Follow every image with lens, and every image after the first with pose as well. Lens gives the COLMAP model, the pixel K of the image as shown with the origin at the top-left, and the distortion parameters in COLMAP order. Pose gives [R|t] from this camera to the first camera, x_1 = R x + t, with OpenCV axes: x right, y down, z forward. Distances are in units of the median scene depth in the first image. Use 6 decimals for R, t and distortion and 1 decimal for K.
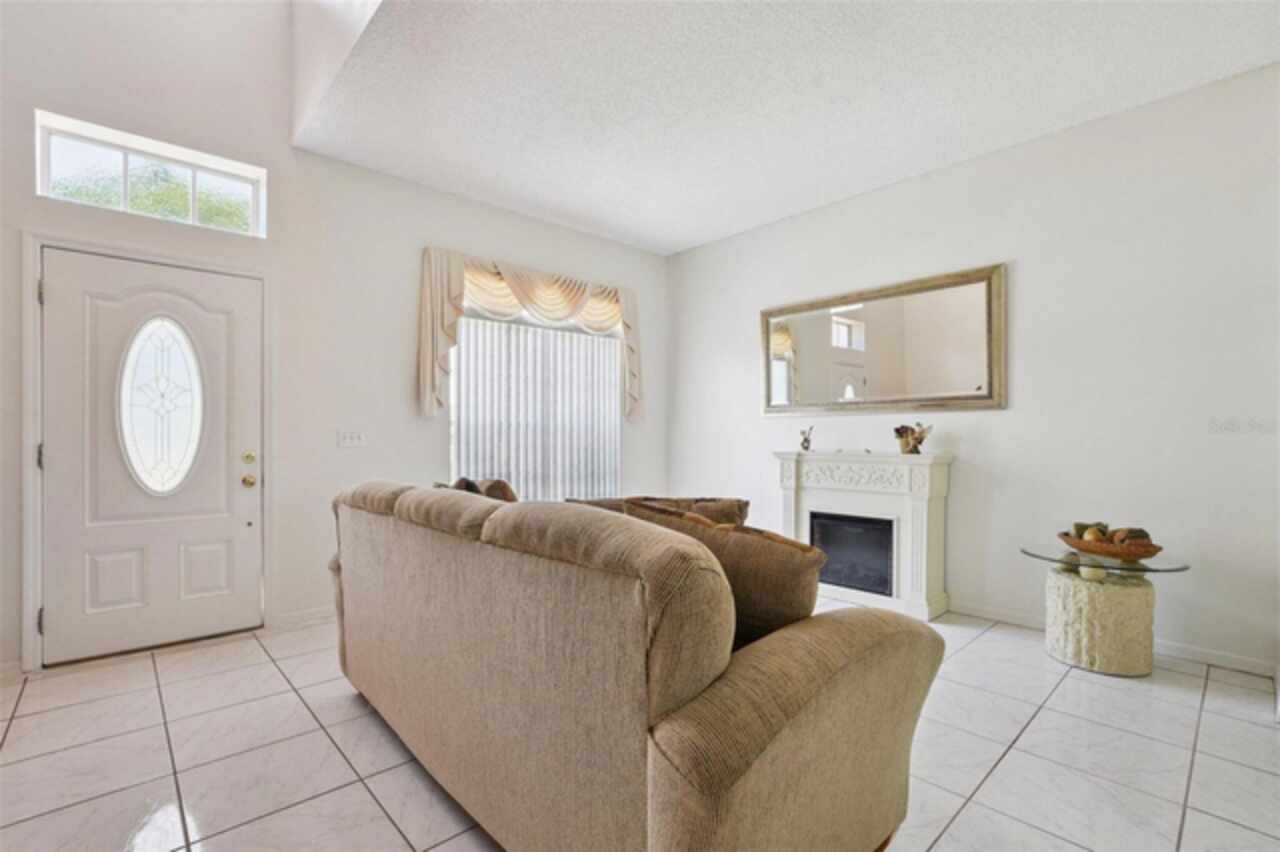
lens RADIAL K [[569.0, 0, 633.3], [0, 569.0, 434.3], [0, 0, 1]] dist [-0.014900, -0.000200]
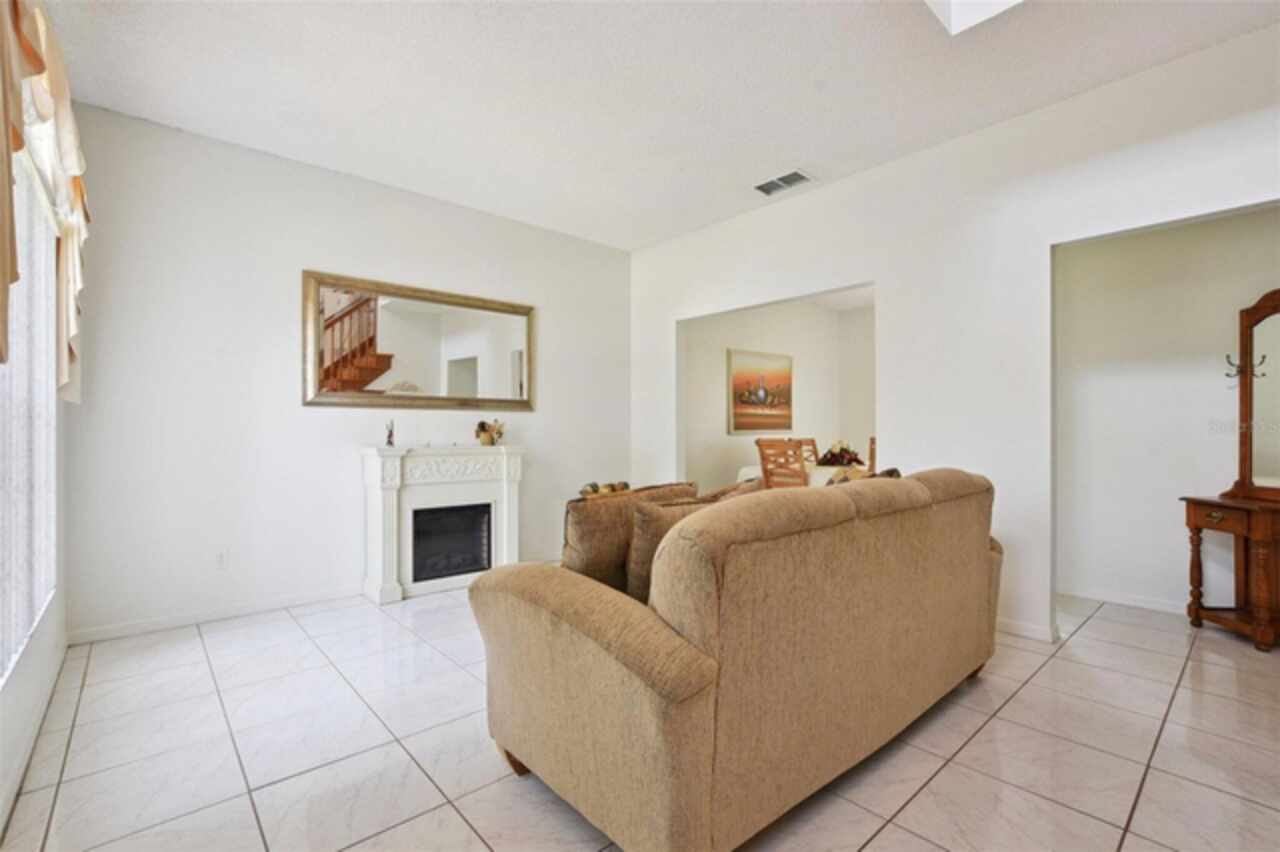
lens RADIAL K [[569.0, 0, 637.7], [0, 569.0, 426.0], [0, 0, 1]] dist [-0.014900, -0.000200]
pose [[0.018349, 0.004789, 0.999820, -0.602345], [-0.009213, 0.999947, -0.004621, -0.003077], [-0.999789, -0.009126, 0.018392, 0.579643]]
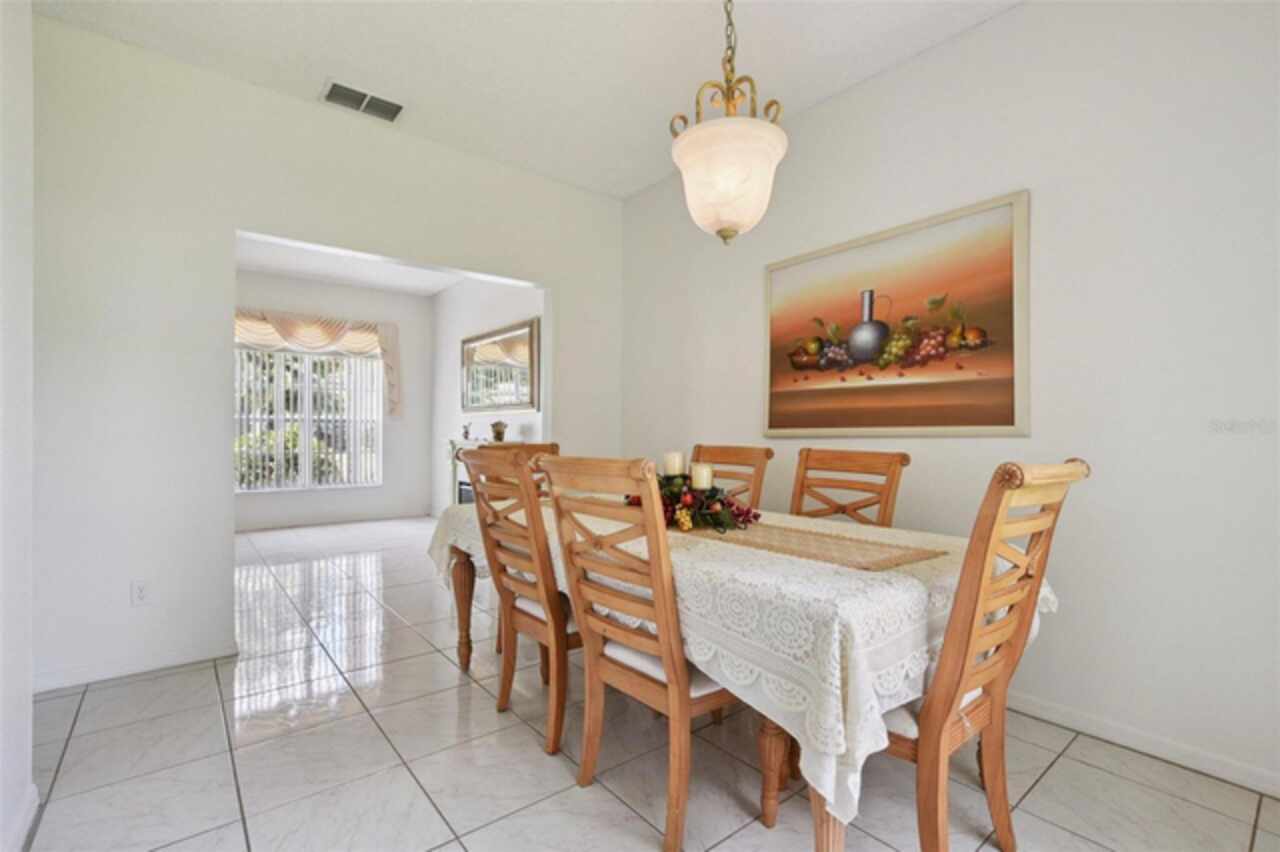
lens RADIAL K [[569.0, 0, 640.6], [0, 569.0, 437.7], [0, 0, 1]] dist [-0.014900, -0.000200]
pose [[0.998496, 0.007834, -0.054260, 0.863755], [-0.007095, 0.999880, 0.013805, 0.001774], [0.054362, -0.013399, 0.998431, -0.446377]]
